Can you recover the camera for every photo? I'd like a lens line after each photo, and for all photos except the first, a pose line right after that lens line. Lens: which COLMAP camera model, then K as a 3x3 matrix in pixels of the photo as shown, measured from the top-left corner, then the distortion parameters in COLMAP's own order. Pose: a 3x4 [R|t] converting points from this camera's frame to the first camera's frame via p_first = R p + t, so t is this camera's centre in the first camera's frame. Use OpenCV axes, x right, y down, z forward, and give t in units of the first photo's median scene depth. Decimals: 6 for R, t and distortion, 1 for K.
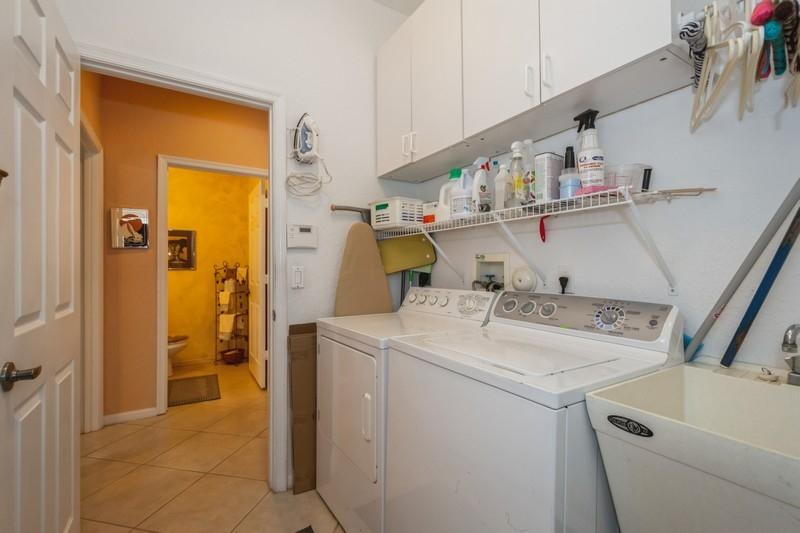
lens RADIAL K [[359.9, 0, 400.7], [0, 359.9, 268.3], [0, 0, 1]] dist [0.003519, 0.000219]
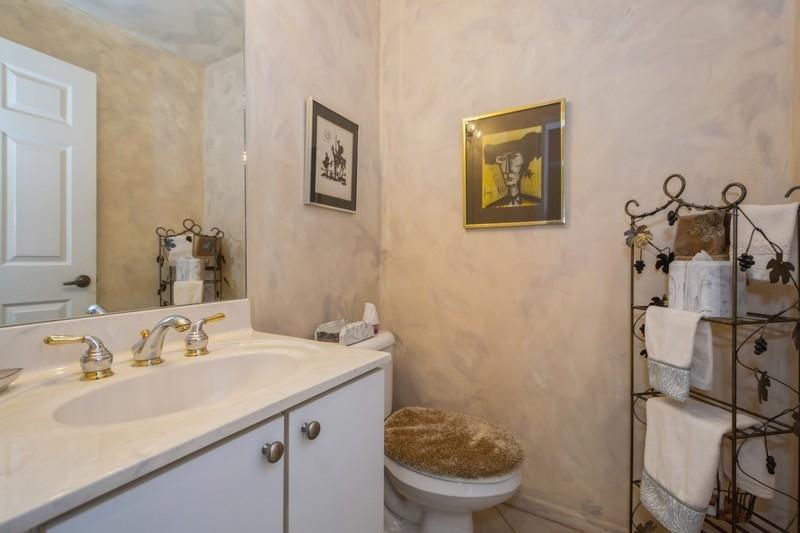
lens RADIAL K [[359.9, 0, 401.5], [0, 359.9, 261.8], [0, 0, 1]] dist [0.003519, 0.000219]
pose [[0.475038, 0.015447, -0.879829, -0.366008], [-0.003444, 0.999871, 0.015696, 0.031660], [0.879958, -0.004426, 0.475030, 0.734182]]
